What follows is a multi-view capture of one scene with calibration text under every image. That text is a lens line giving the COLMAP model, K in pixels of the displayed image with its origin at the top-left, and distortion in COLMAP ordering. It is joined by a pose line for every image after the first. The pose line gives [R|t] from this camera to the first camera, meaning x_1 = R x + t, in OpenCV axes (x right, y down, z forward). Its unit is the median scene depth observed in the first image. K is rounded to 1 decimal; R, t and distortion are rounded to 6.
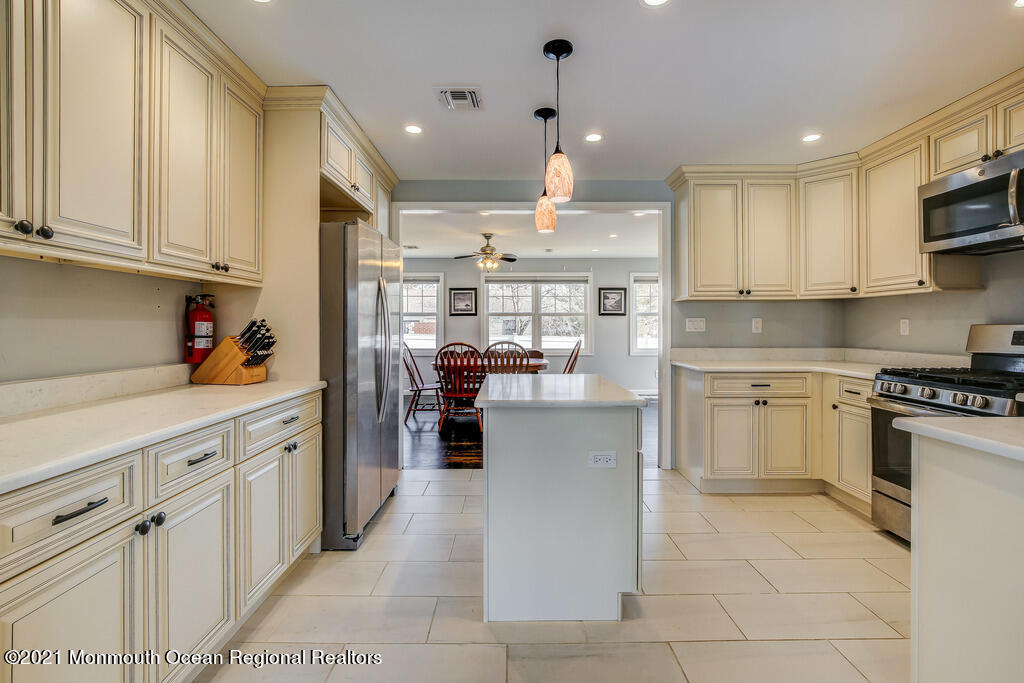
lens RADIAL K [[461.4, 0, 516.4], [0, 461.4, 323.7], [0, 0, 1]] dist [-0.000805, 0.000099]
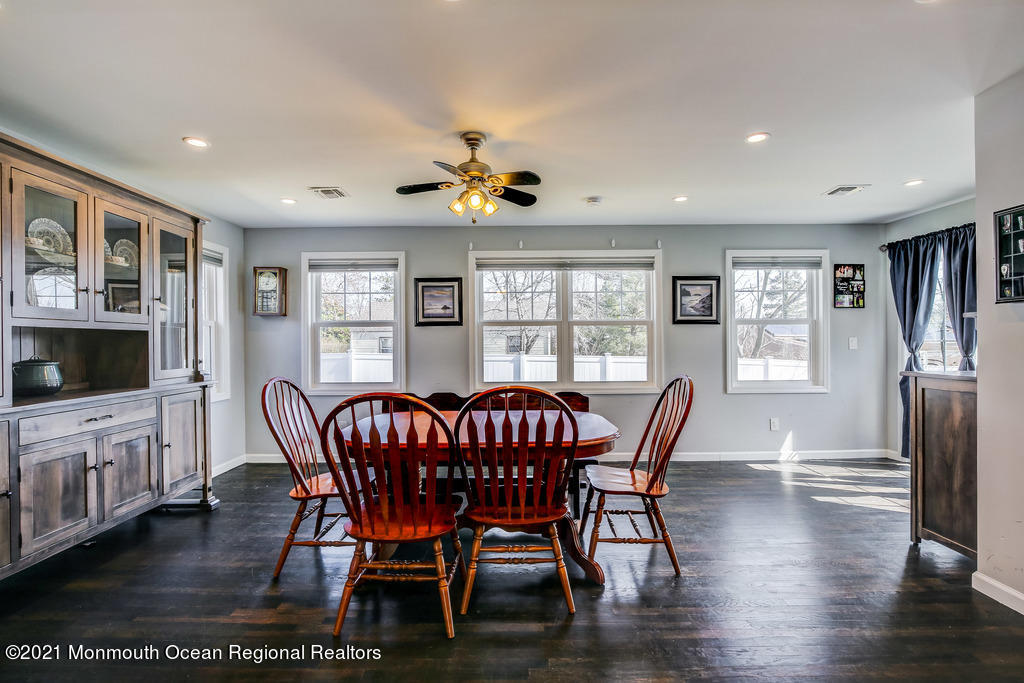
lens RADIAL K [[475.7, 0, 515.5], [0, 475.7, 341.7], [0, 0, 1]] dist [-0.017110, 0.000398]
pose [[0.999915, -0.005445, -0.011872, -0.012203], [0.005496, 0.999976, 0.004240, 0.000787], [0.011849, -0.004305, 0.999921, 0.406441]]
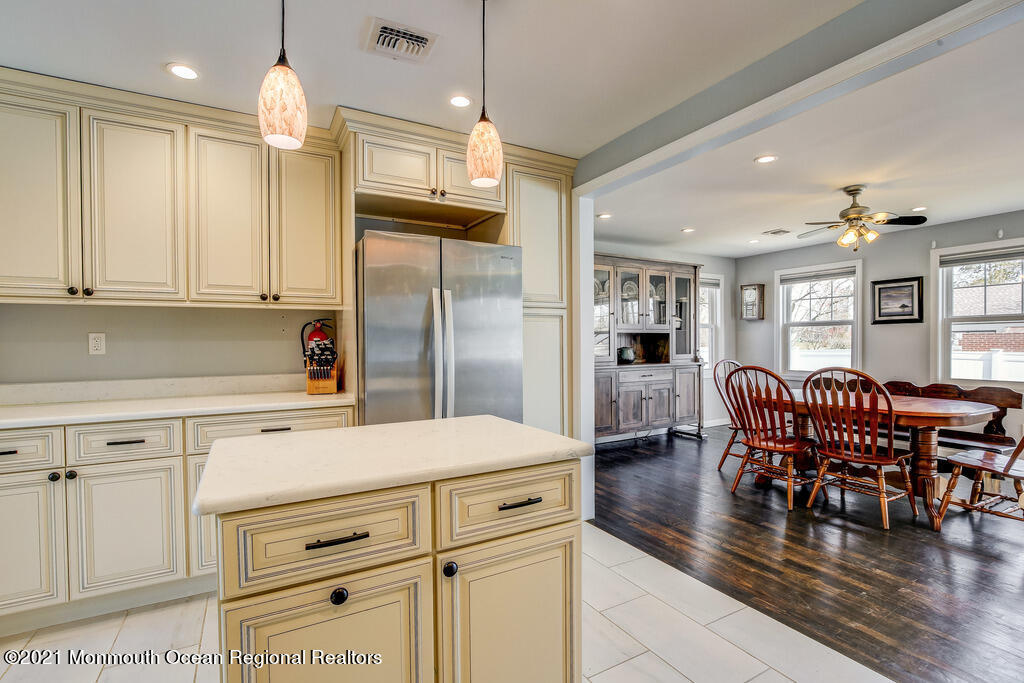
lens RADIAL K [[475.7, 0, 515.5], [0, 475.7, 341.7], [0, 0, 1]] dist [-0.017110, 0.000398]
pose [[0.489497, -0.001512, -0.872003, 0.188822], [0.011211, 0.999927, 0.004559, -0.000922], [0.871933, -0.012007, 0.489478, 0.236538]]
